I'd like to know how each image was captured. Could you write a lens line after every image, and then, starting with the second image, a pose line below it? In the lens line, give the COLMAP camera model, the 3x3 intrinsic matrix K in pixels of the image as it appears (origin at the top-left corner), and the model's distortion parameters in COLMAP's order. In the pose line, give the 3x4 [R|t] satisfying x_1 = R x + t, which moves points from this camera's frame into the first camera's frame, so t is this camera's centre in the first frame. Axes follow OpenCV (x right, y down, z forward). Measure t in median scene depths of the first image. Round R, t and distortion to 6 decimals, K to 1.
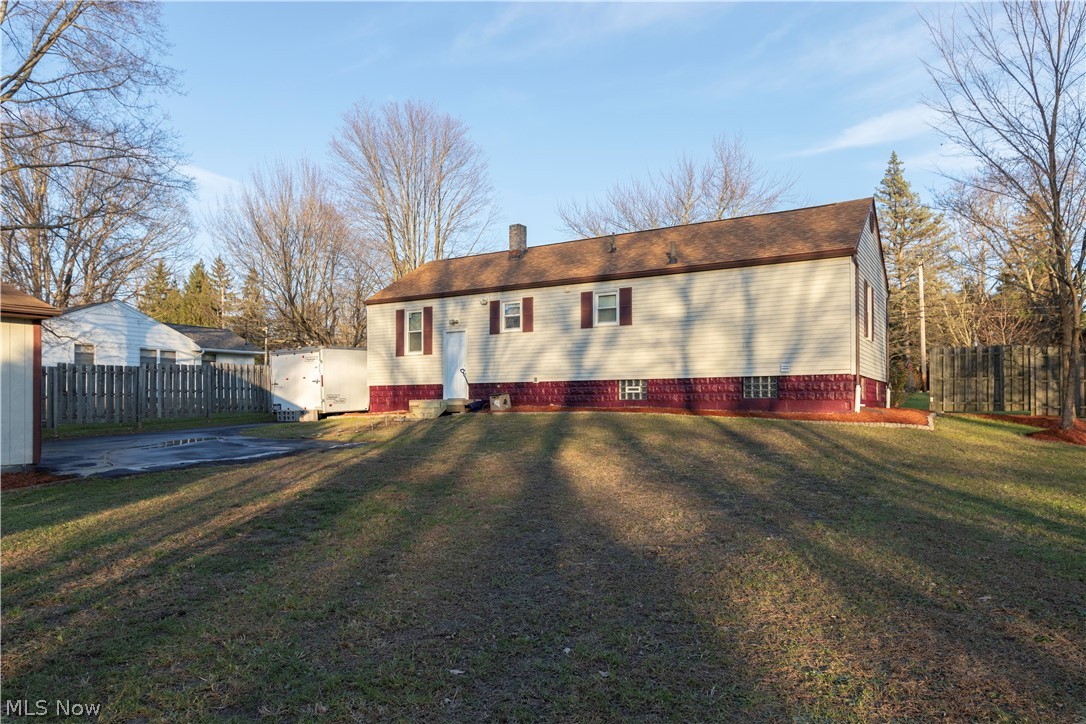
lens RADIAL K [[723.7, 0, 542.6], [0, 723.7, 359.0], [0, 0, 1]] dist [0.023319, 0.001977]
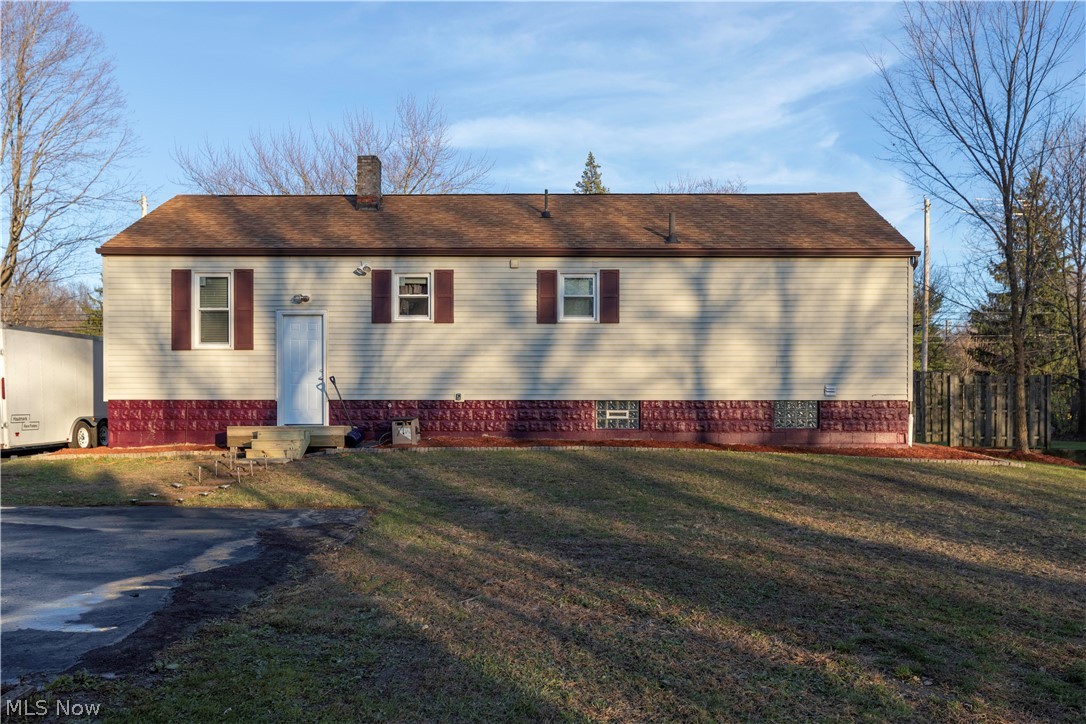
lens RADIAL K [[855.9, 0, 543.4], [0, 855.9, 366.7], [0, 0, 1]] dist [0.003491, 0.006454]
pose [[0.854880, 0.040585, 0.517236, -0.362940], [-0.038302, 0.999152, -0.015093, 0.010892], [-0.517410, -0.006908, 0.855710, 0.317788]]
